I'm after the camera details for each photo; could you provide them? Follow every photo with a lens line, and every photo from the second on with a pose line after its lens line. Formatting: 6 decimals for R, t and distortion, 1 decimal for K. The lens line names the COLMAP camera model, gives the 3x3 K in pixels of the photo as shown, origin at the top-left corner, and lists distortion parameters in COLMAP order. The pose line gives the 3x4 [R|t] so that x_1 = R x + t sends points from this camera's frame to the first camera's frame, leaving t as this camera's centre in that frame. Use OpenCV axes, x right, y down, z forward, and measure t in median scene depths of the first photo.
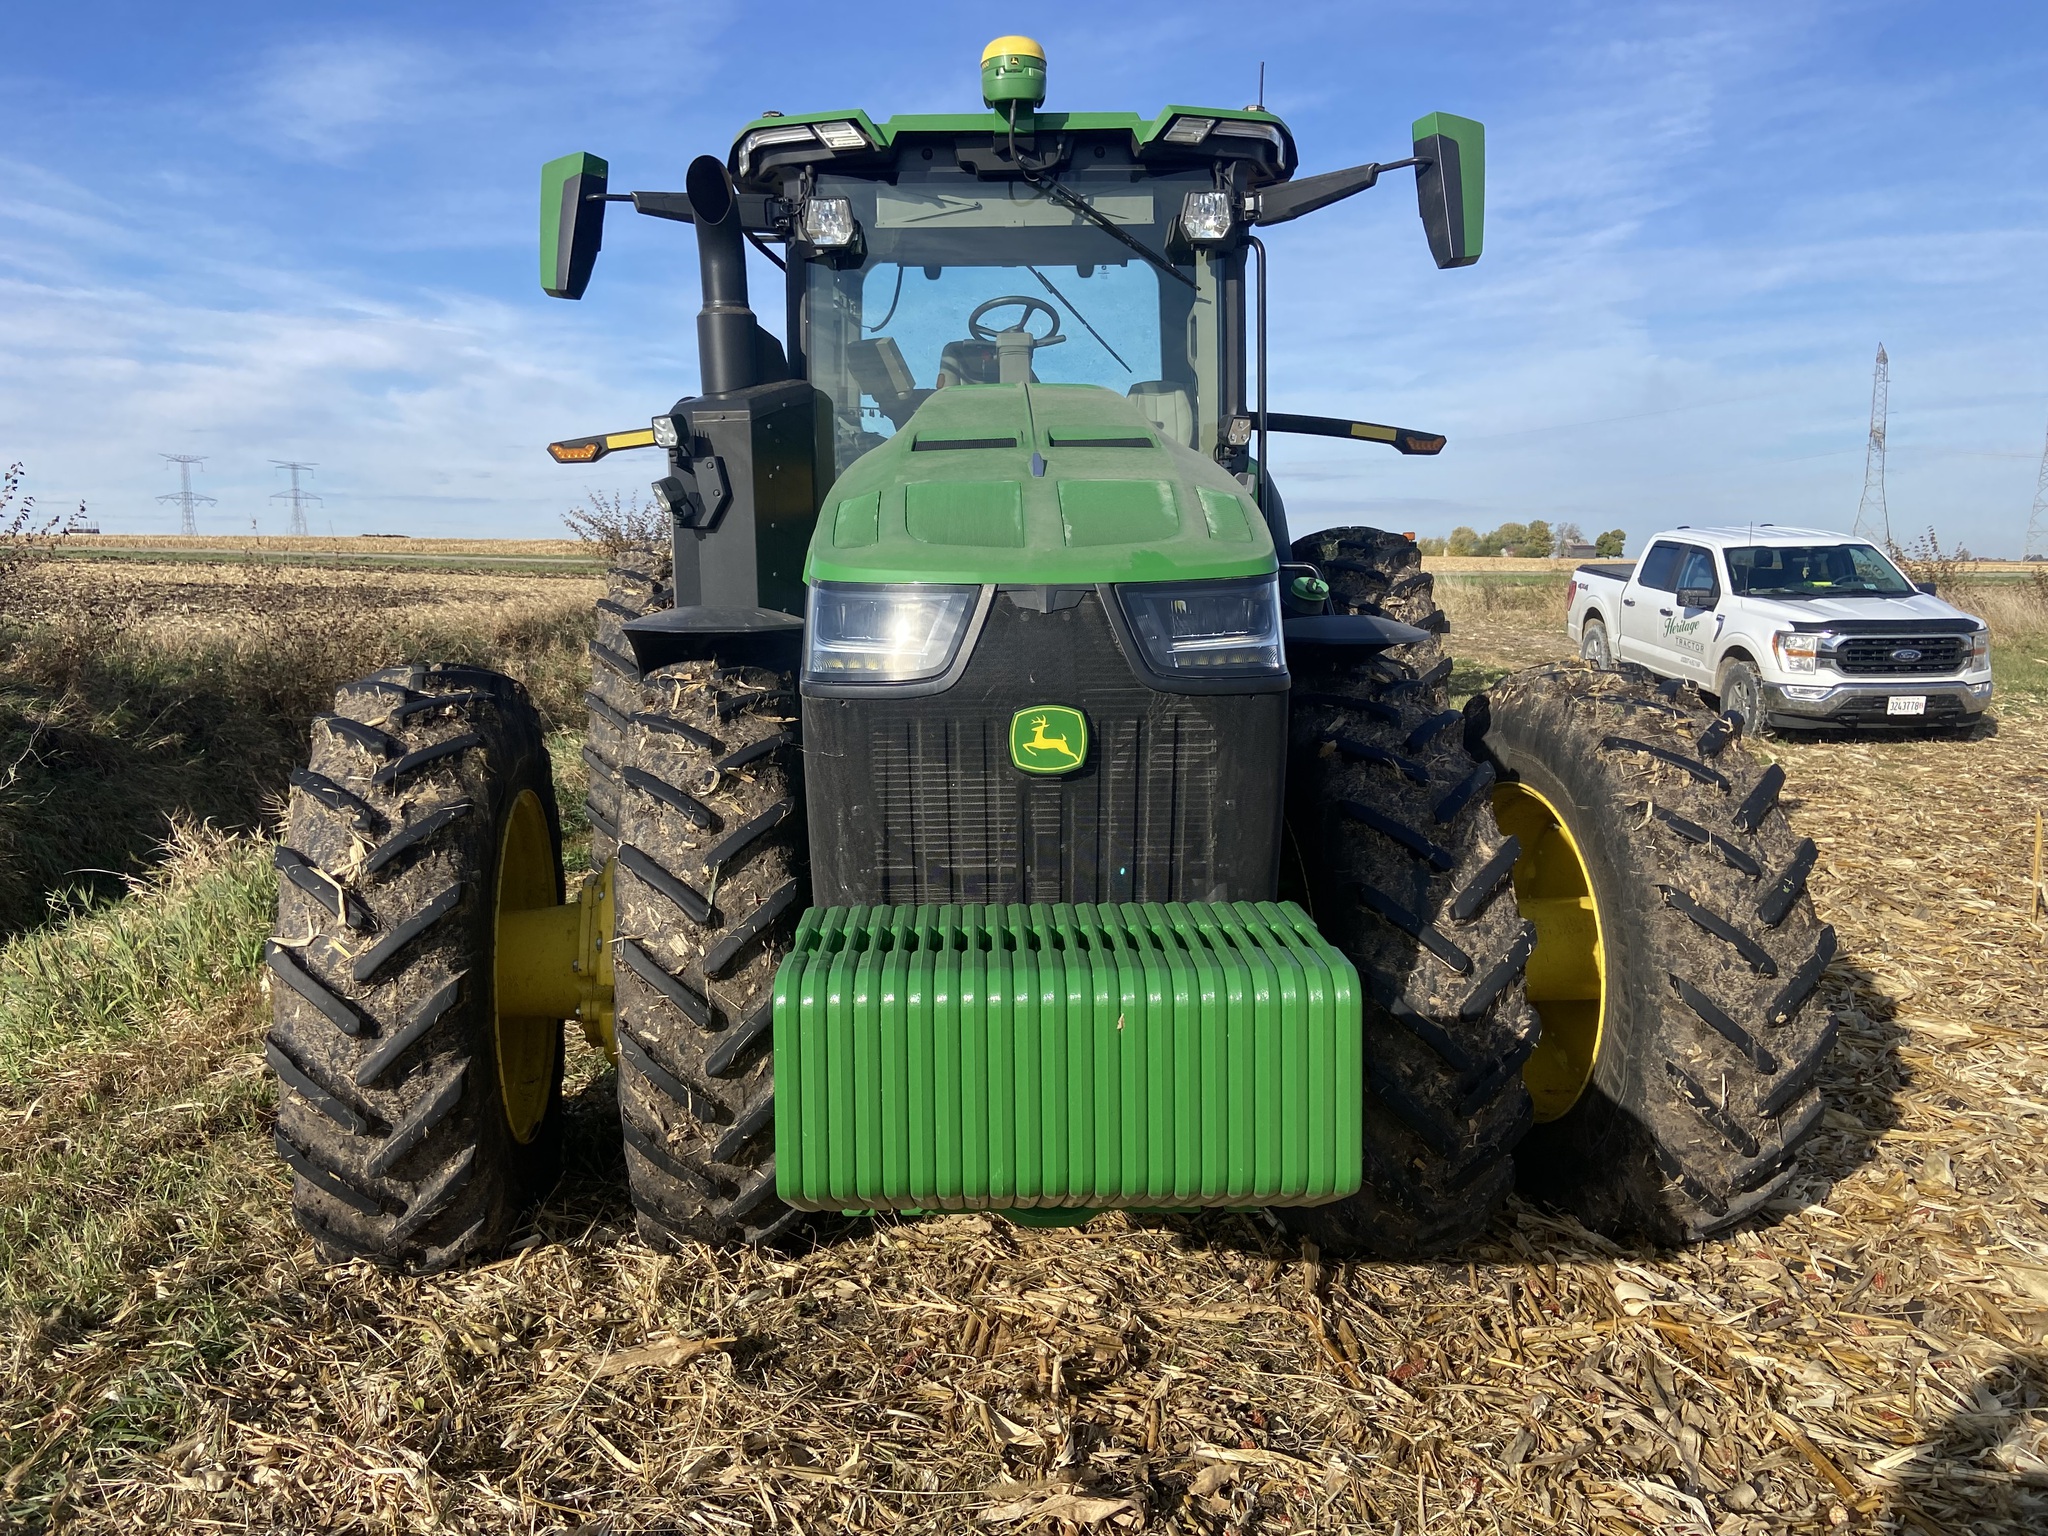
lens RADIAL K [[1542.4, 0, 1008.6], [0, 1542.4, 768.7], [0, 0, 1]] dist [0.042743, -0.001859]
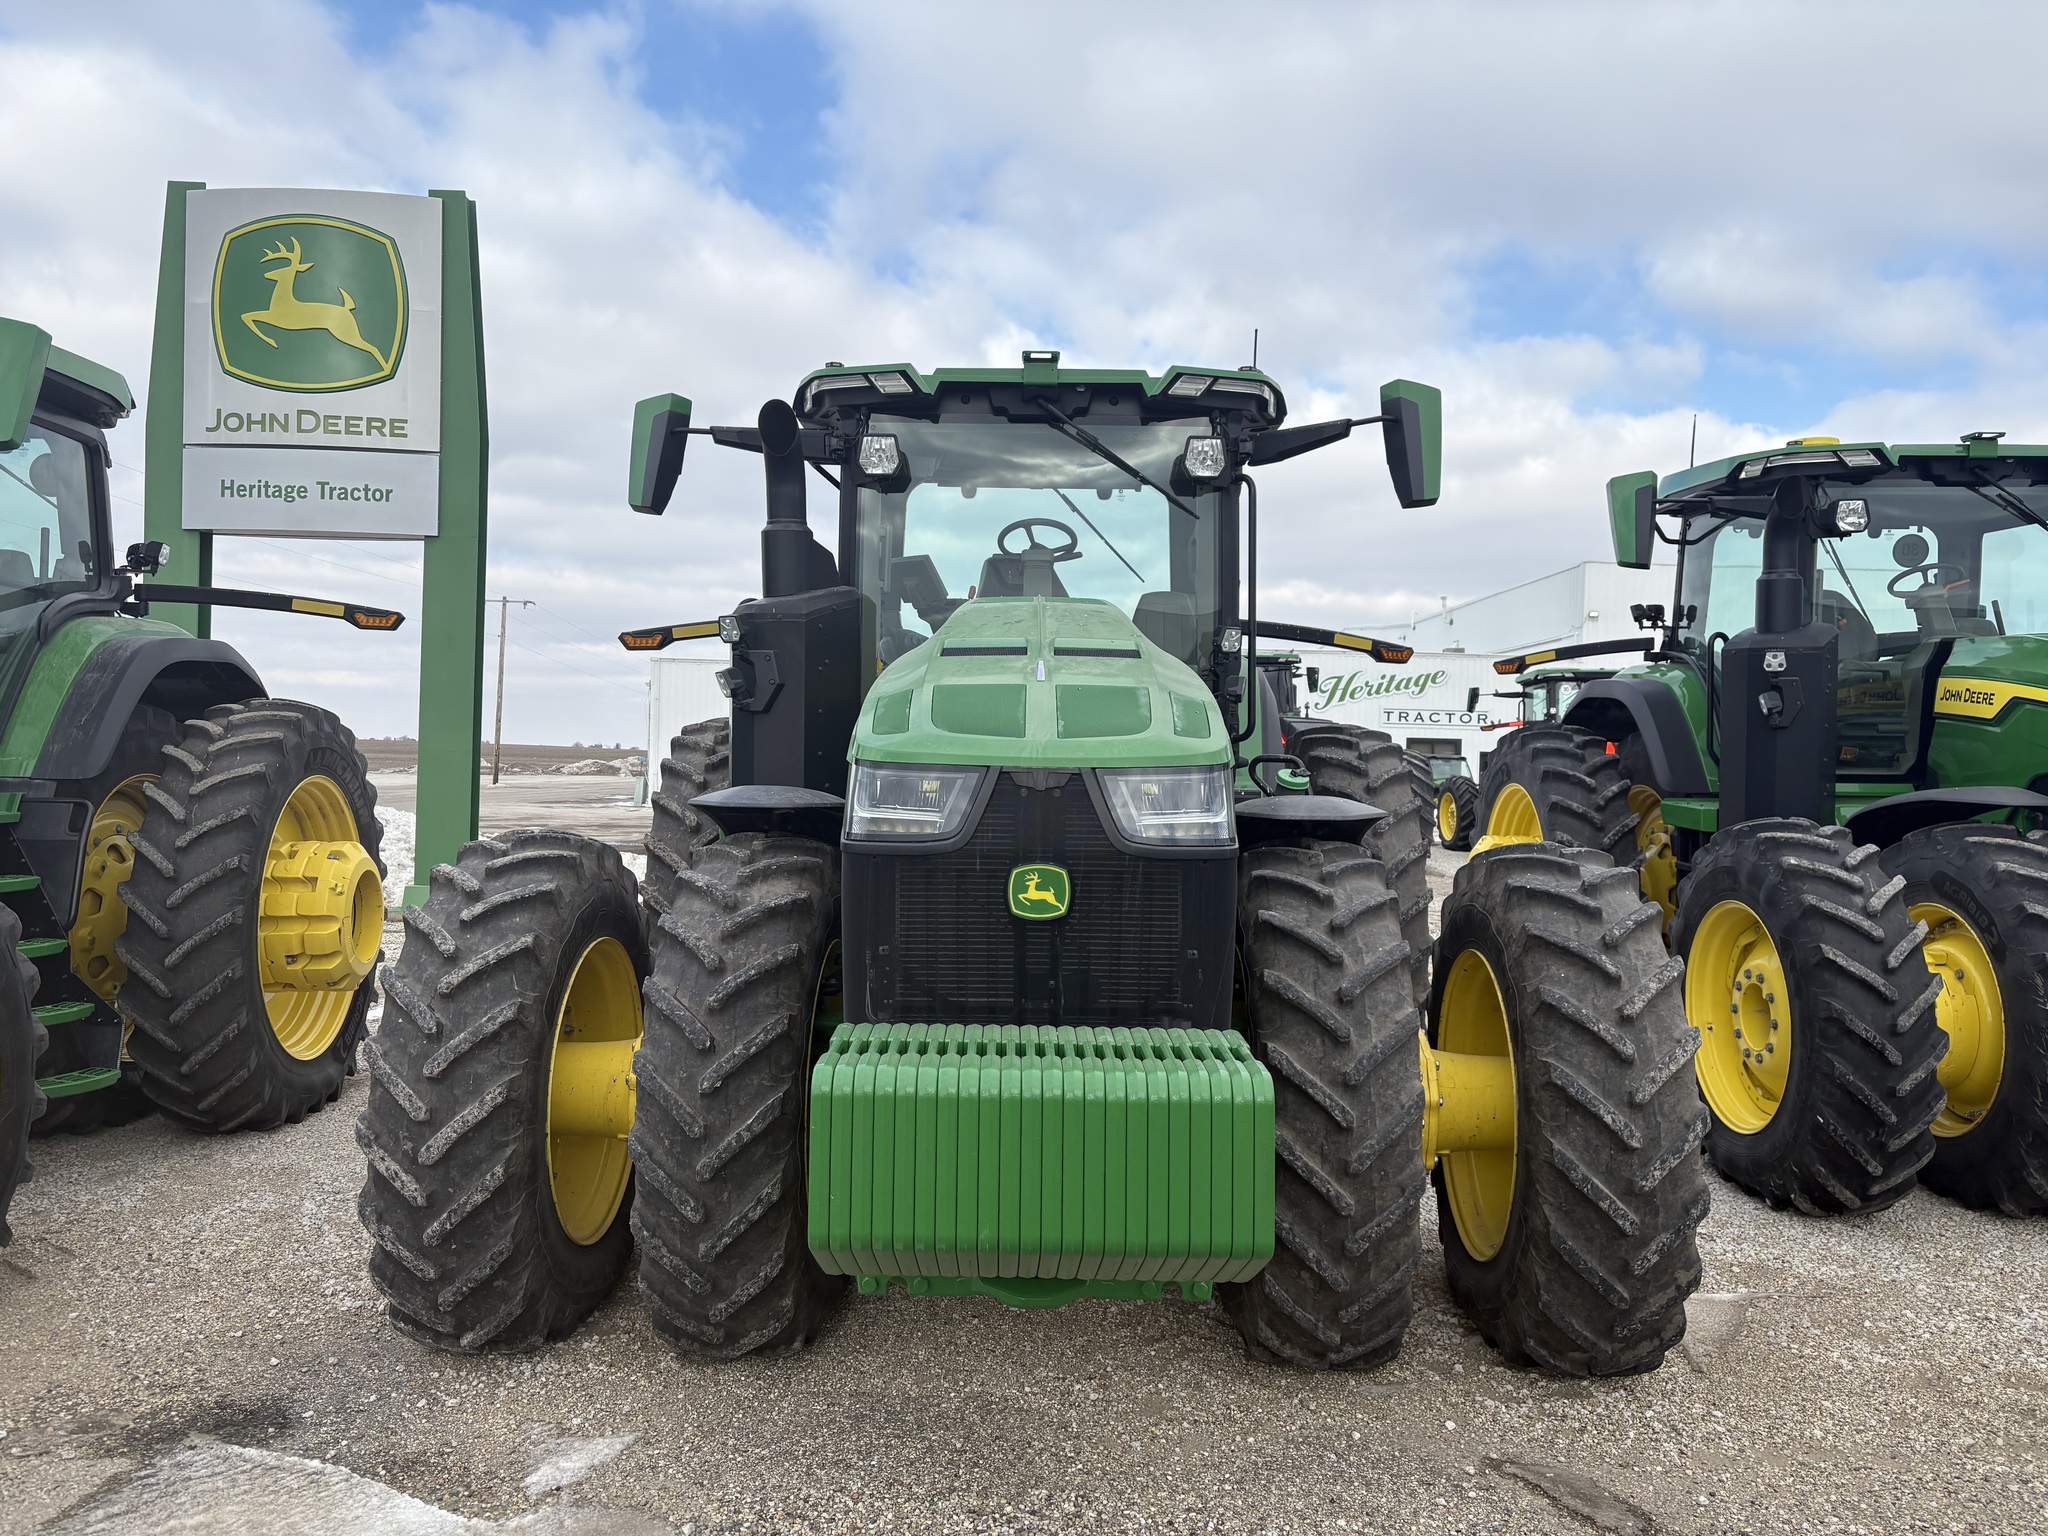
lens RADIAL K [[1529.1, 0, 1024.0], [0, 1529.1, 768.0], [0, 0, 1]] dist [0.072446, -0.065687]
pose [[0.999628, 0.024669, -0.011599, 0.011861], [-0.025867, 0.992676, -0.118004, 0.012988], [0.008603, 0.118260, 0.992945, -0.111125]]
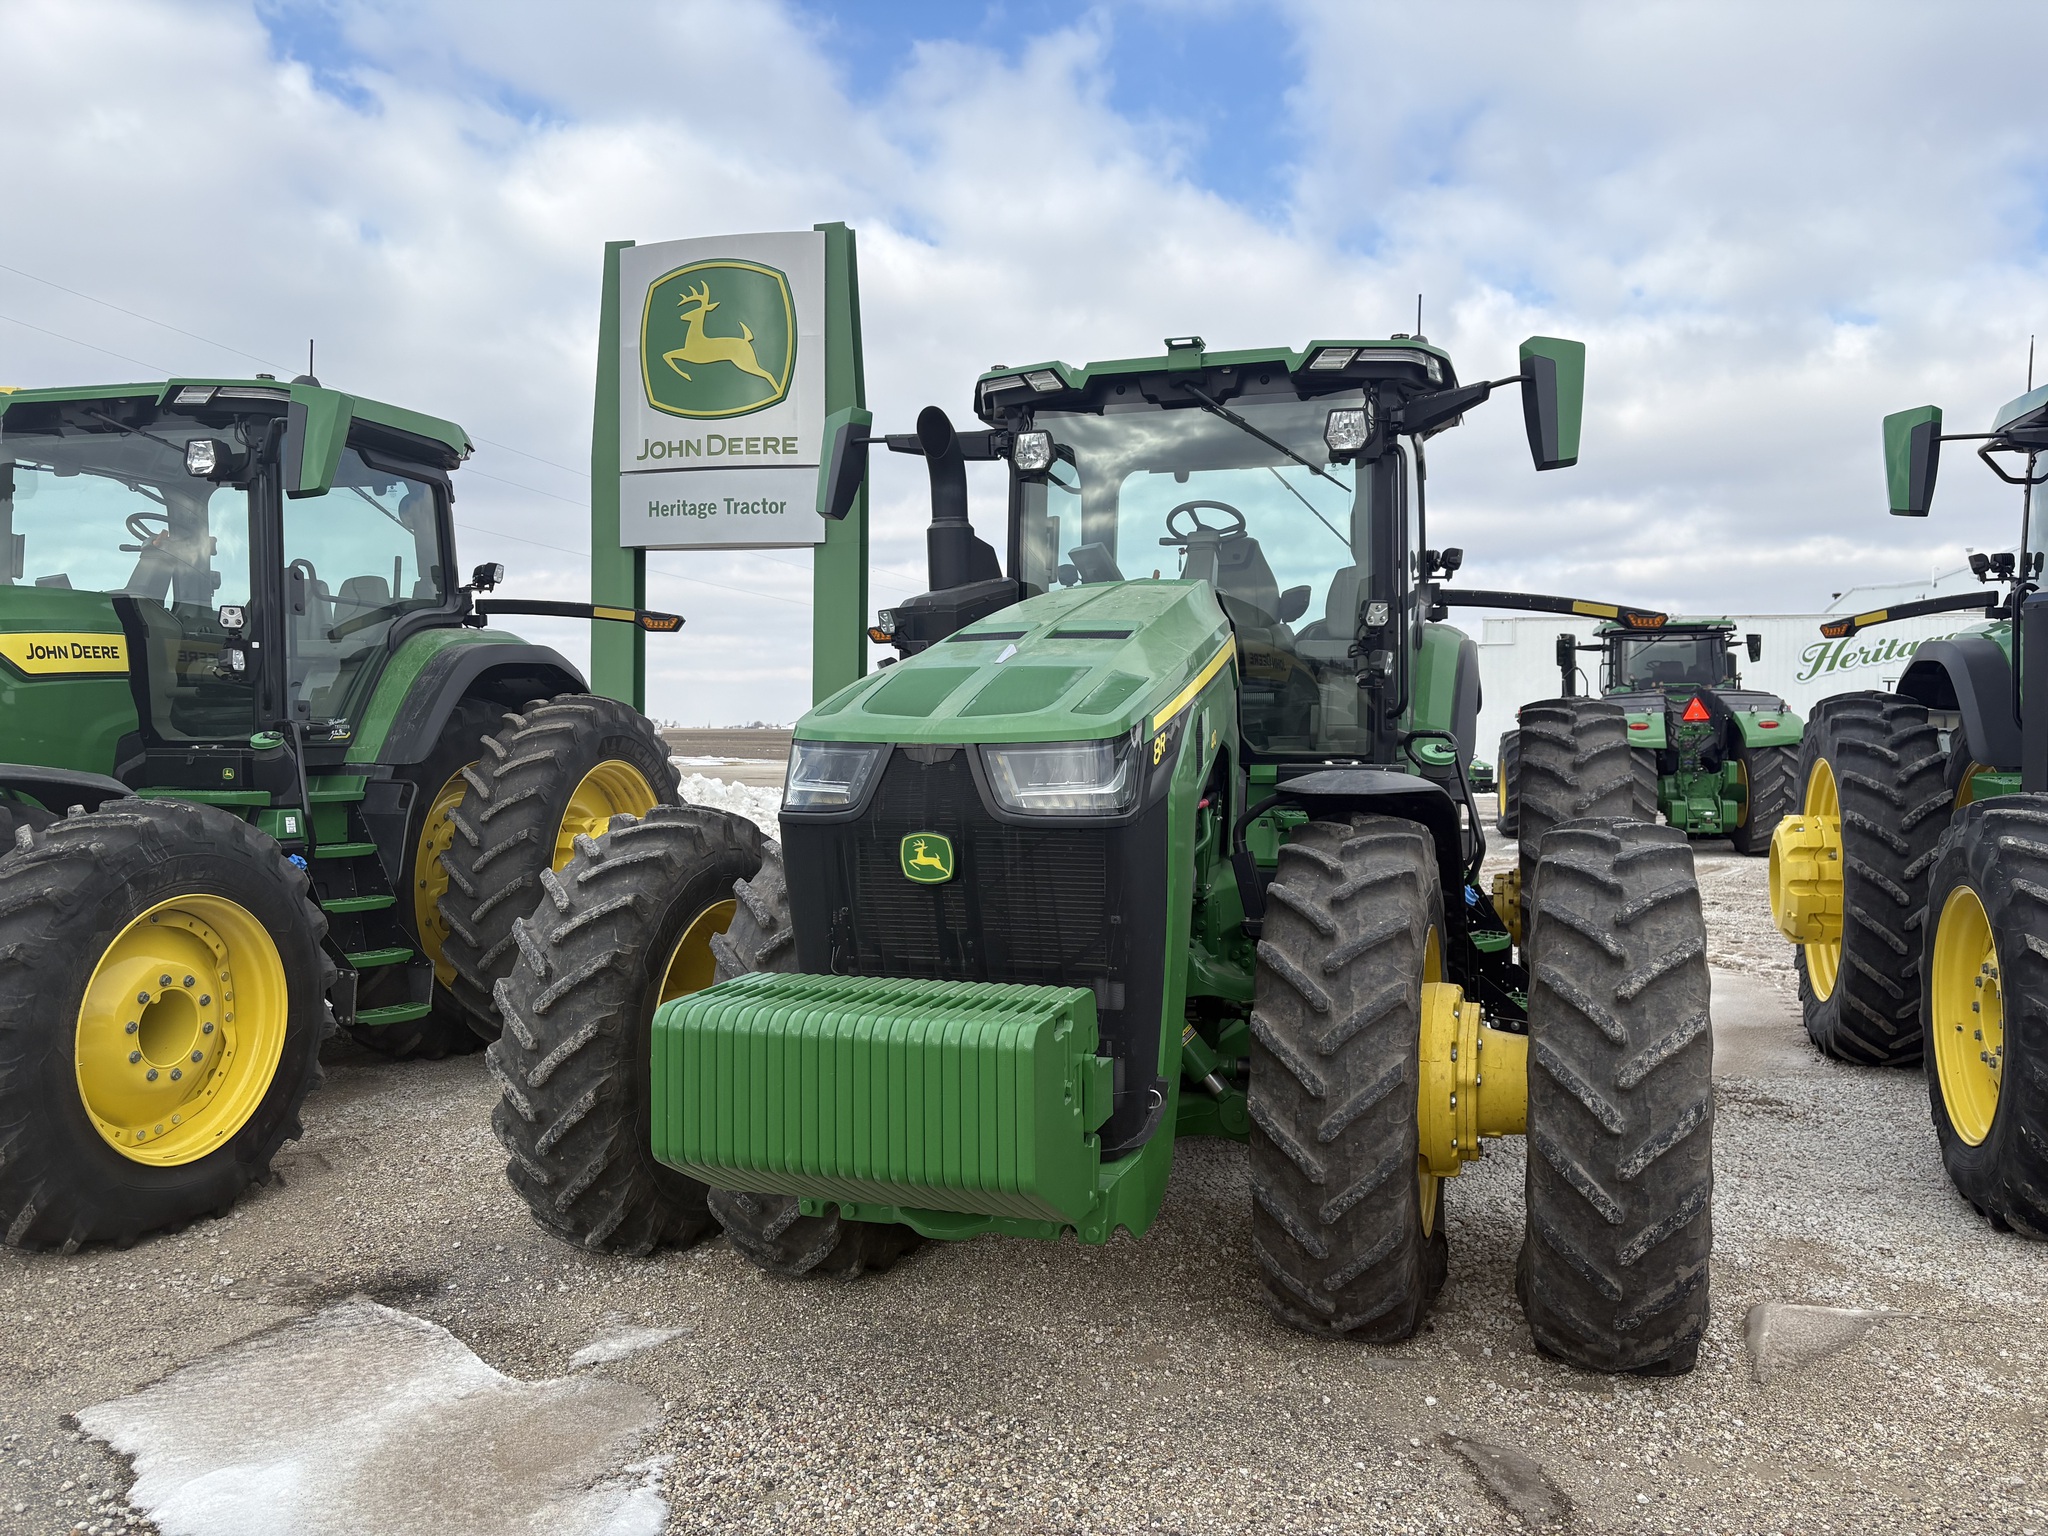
lens RADIAL K [[1529.1, 0, 1024.0], [0, 1529.1, 768.0], [0, 0, 1]] dist [0.072446, -0.065687]
pose [[0.955973, 0.017701, -0.292921, 0.234372], [-0.047968, 0.994179, -0.096472, 0.013256], [0.289508, 0.106276, 0.951257, -0.123969]]
